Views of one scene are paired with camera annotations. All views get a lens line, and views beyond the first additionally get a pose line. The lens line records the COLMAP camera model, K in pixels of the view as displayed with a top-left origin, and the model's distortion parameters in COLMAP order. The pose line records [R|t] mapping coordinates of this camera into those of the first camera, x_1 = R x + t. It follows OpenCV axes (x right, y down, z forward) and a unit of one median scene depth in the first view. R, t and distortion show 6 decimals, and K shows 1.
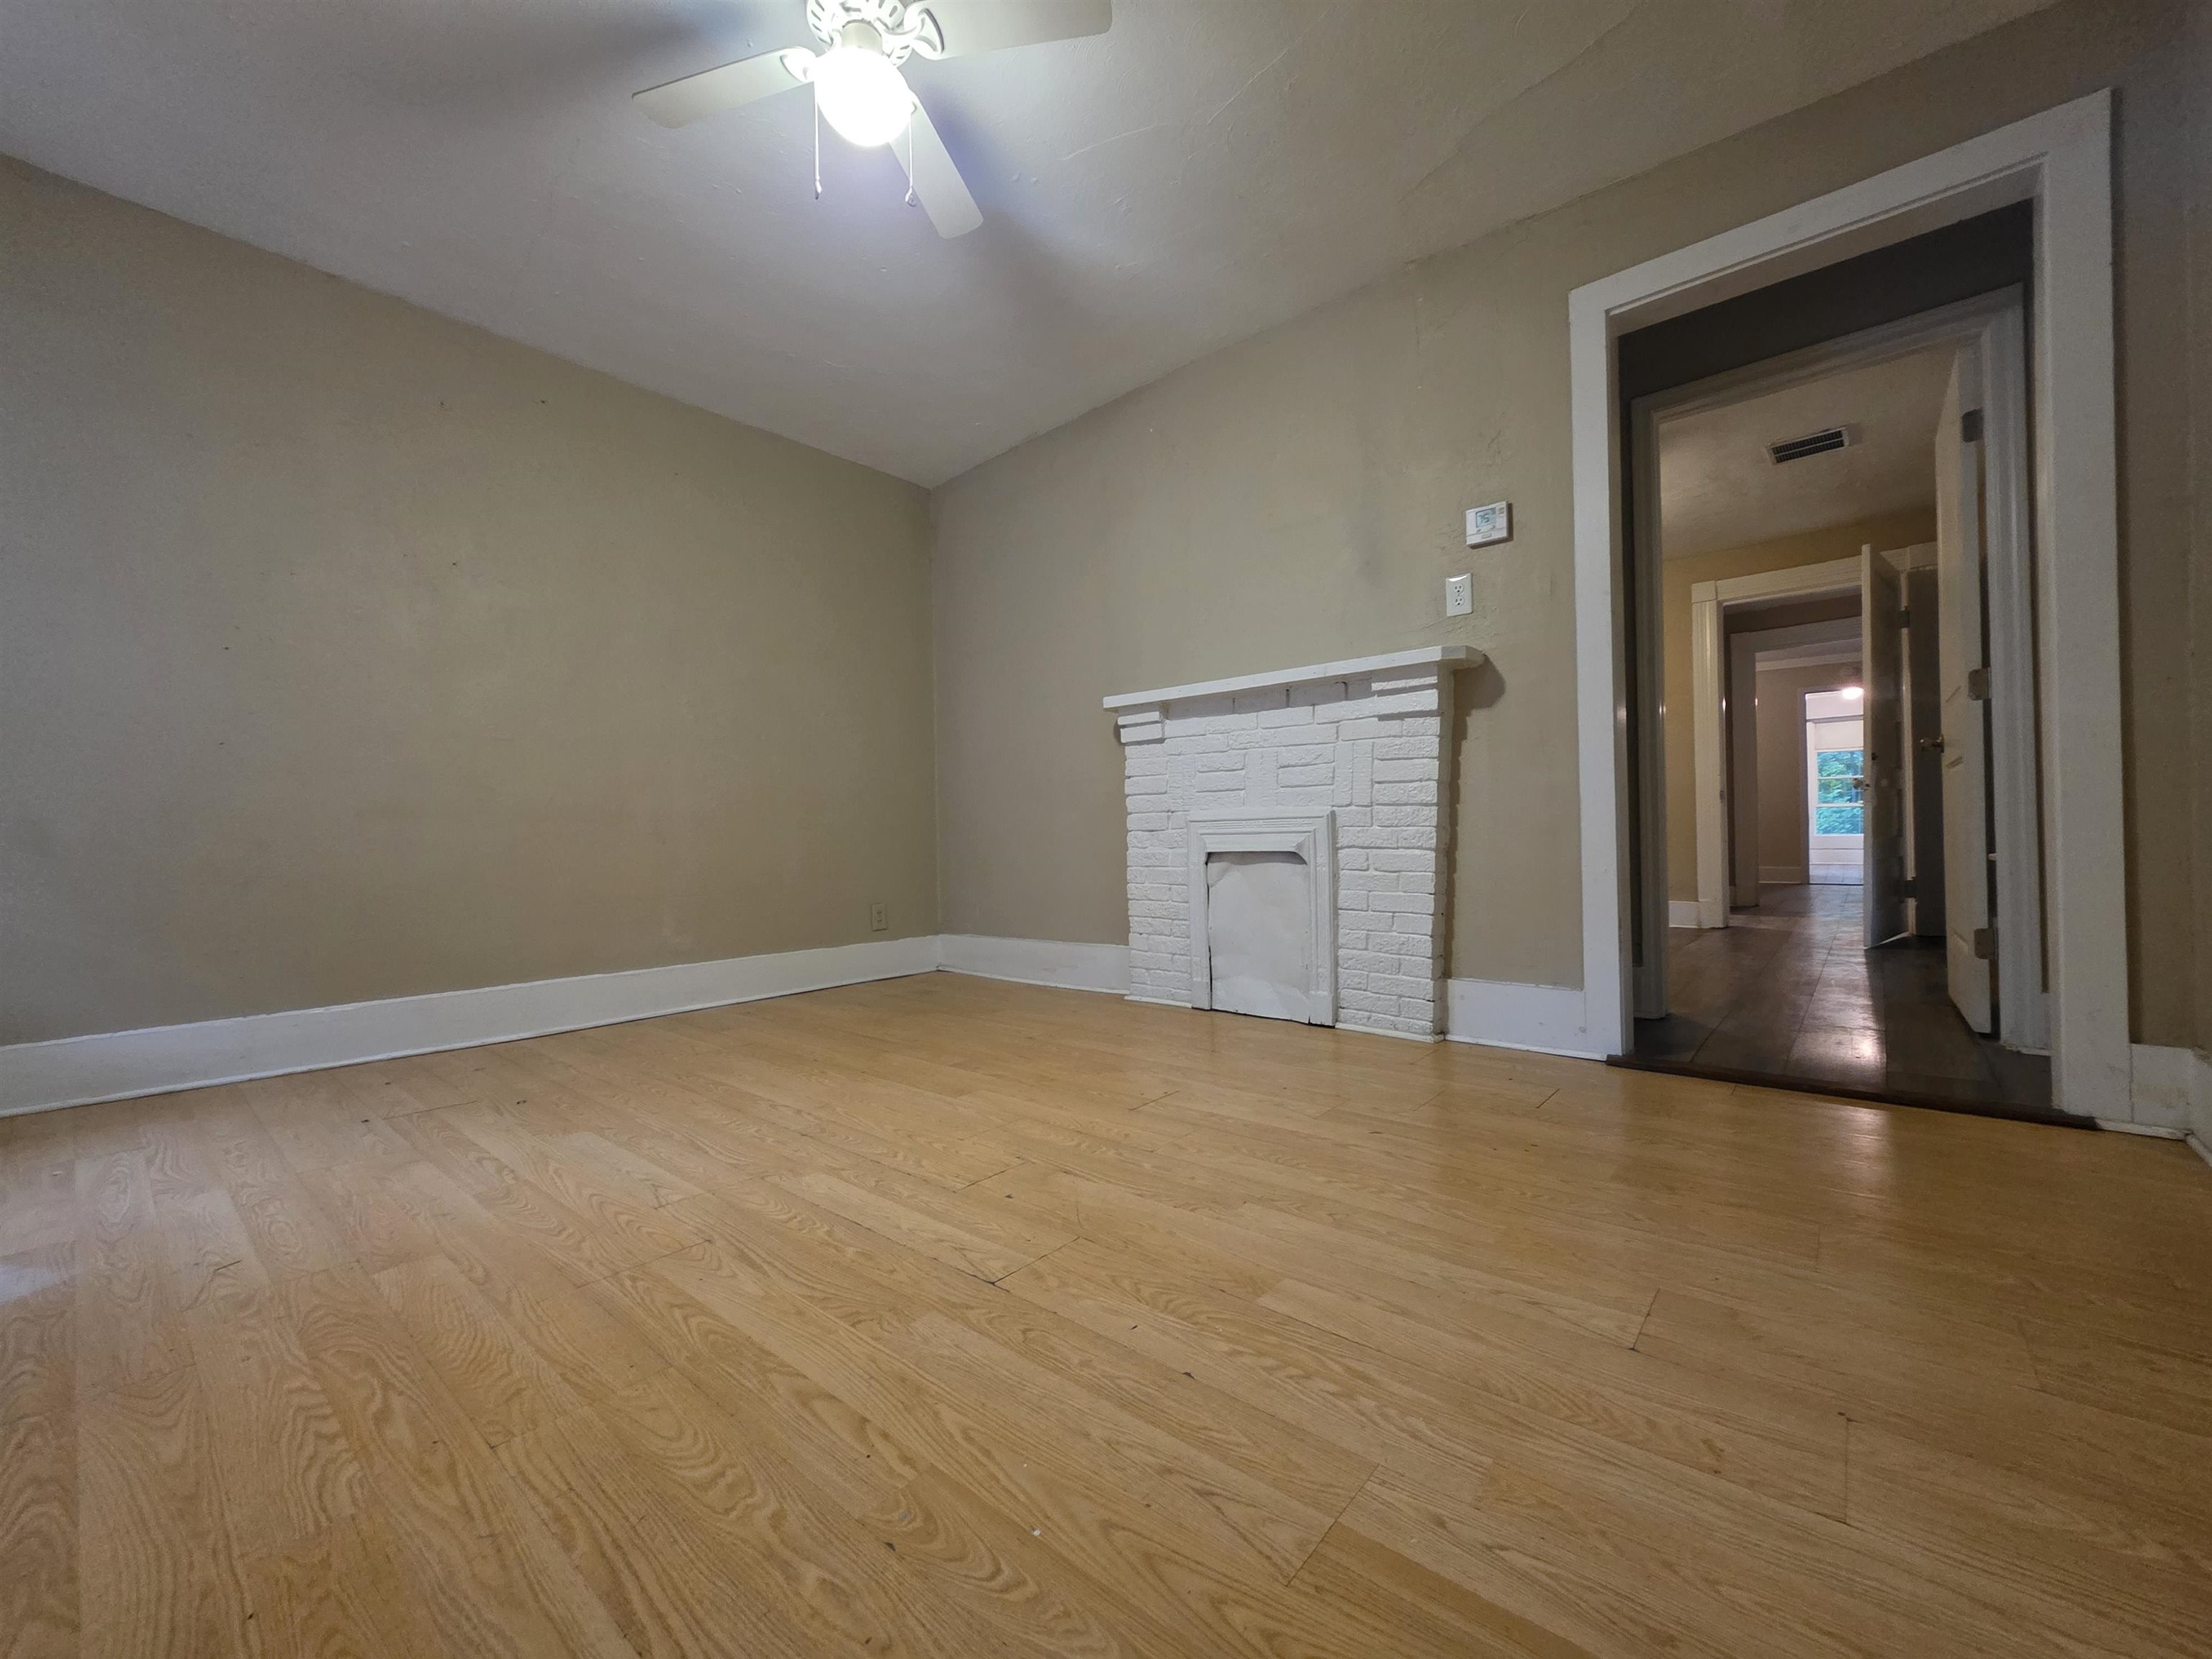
lens RADIAL K [[882.7, 0, 1116.4], [0, 882.7, 830.8], [0, 0, 1]] dist [0.000073, 0.000194]
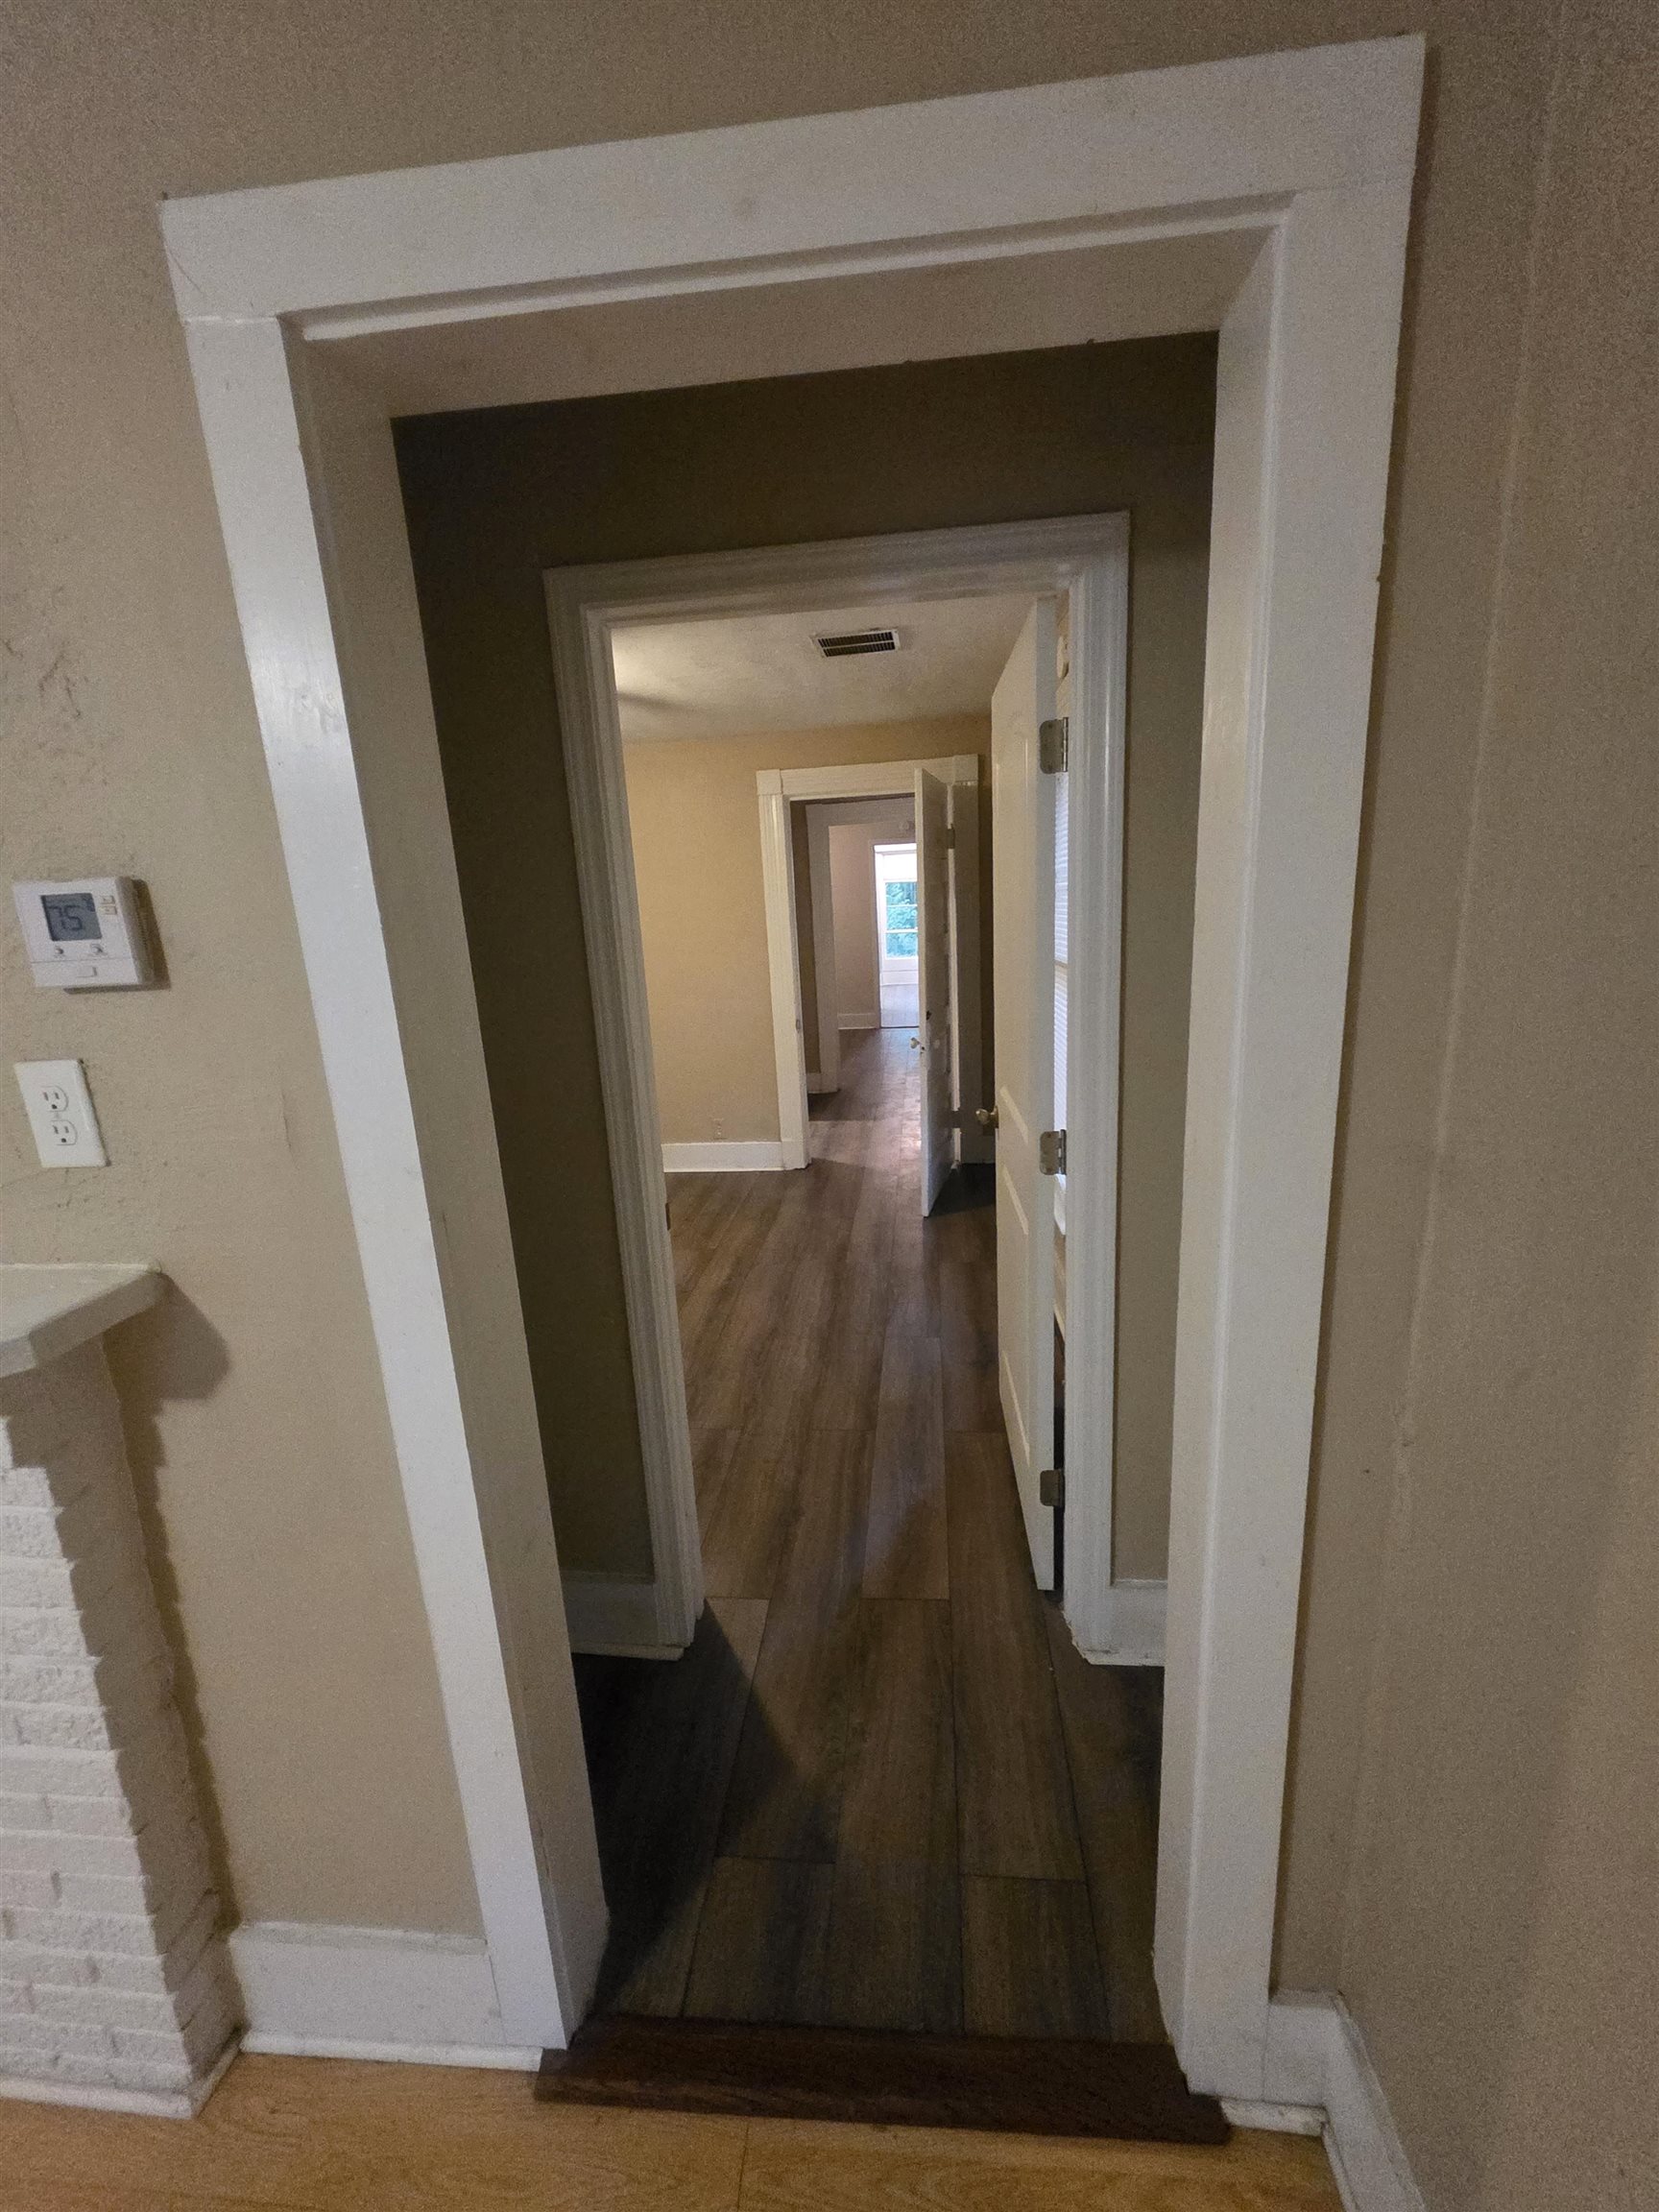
lens RADIAL K [[882.7, 0, 840.7], [0, 882.7, 1099.8], [0, 0, 1]] dist [0.000073, 0.000194]
pose [[0.814716, -0.153312, 0.559226, 0.439521], [0.031961, 0.974821, 0.220684, -0.336648], [-0.578979, -0.161922, 0.799103, 0.520504]]
